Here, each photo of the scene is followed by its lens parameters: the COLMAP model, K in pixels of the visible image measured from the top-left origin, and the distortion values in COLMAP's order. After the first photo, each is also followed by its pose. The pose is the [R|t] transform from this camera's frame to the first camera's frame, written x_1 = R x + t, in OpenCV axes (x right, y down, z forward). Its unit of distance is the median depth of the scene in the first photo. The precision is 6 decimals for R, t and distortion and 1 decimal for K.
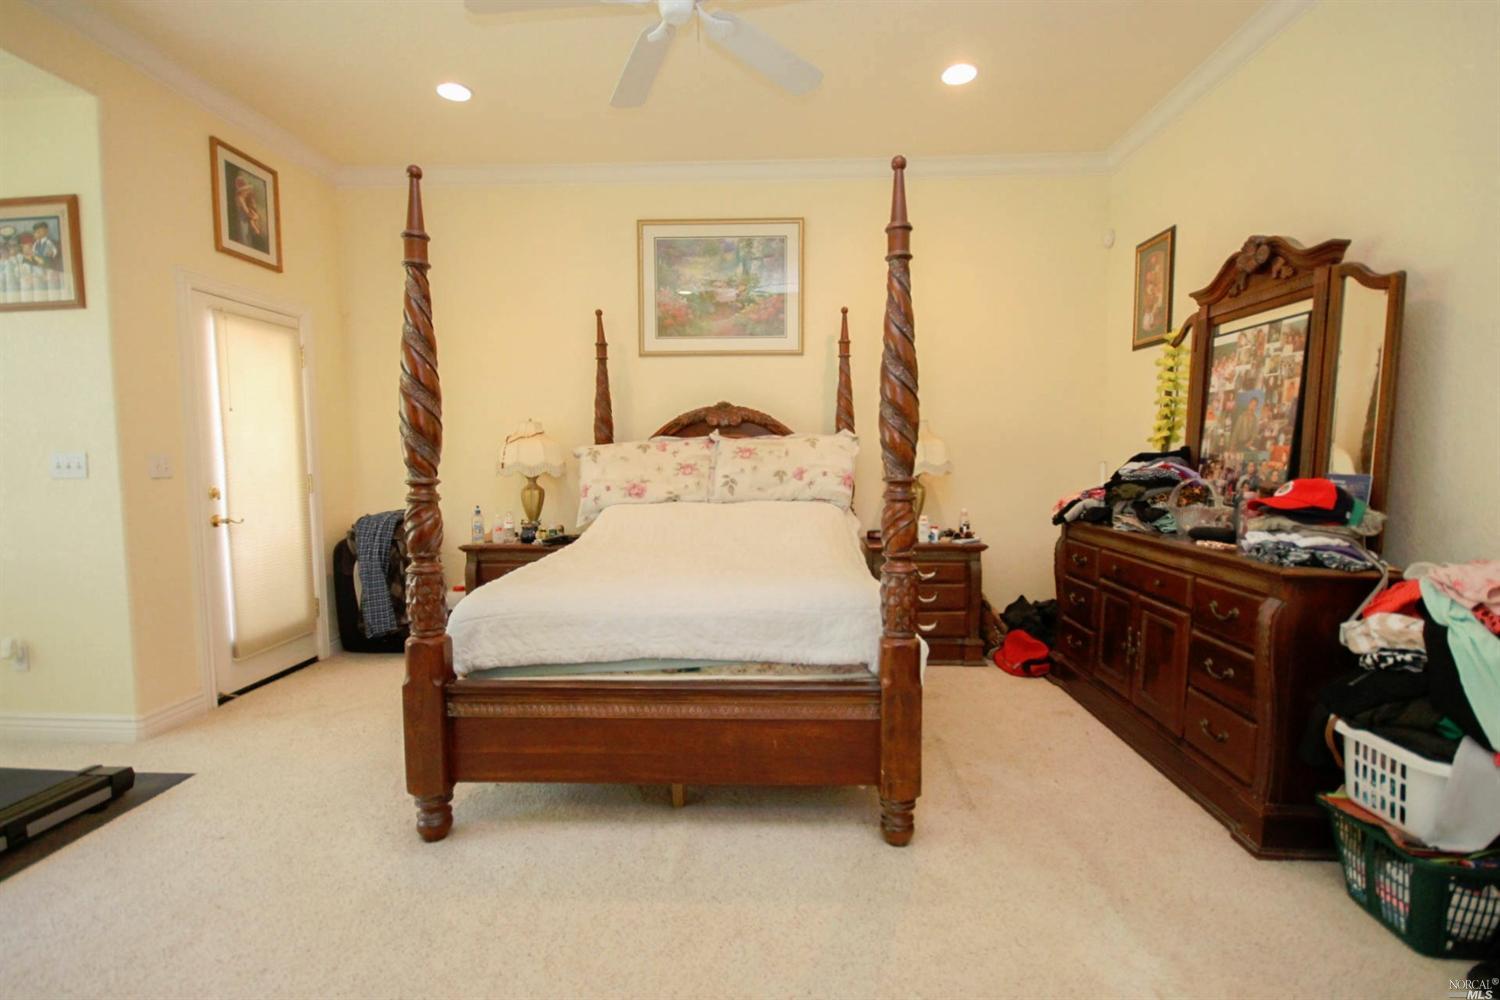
lens RADIAL K [[716.6, 0, 750.0], [0, 716.6, 500.0], [0, 0, 1]] dist [0.000821, 0.000112]
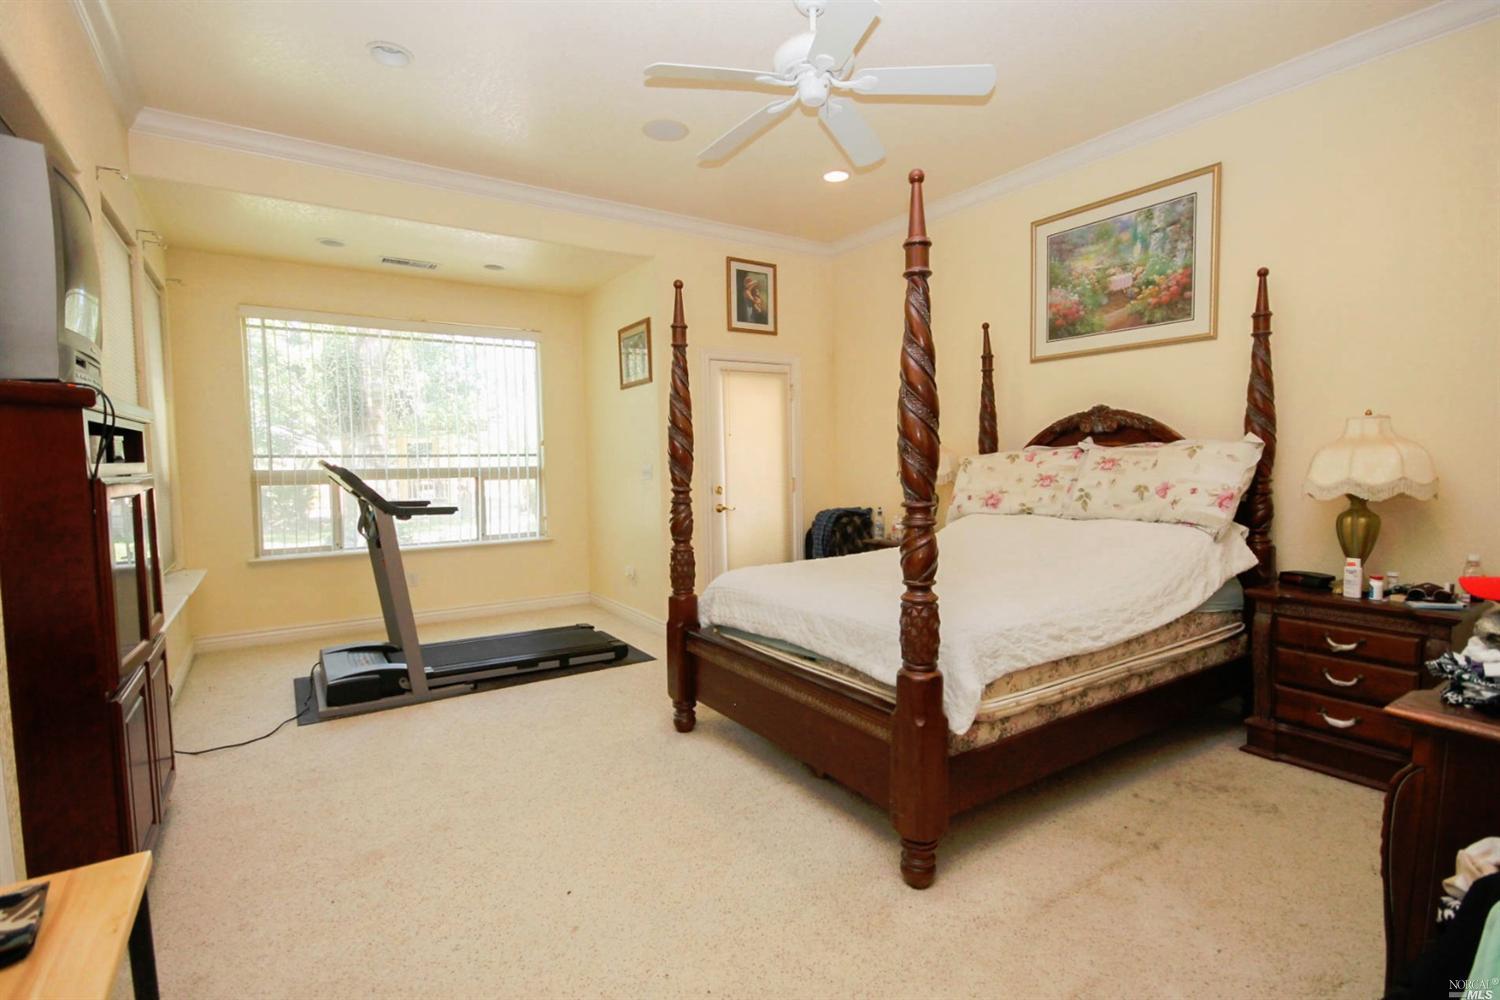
lens RADIAL K [[715.2, 0, 750.0], [0, 715.2, 500.0], [0, 0, 1]] dist [0.019779, -0.018102]
pose [[0.575416, 0.046311, -0.816549, 0.463047], [-0.040596, 0.998782, 0.028039, -0.028803], [0.816853, 0.017015, 0.576595, 0.141349]]
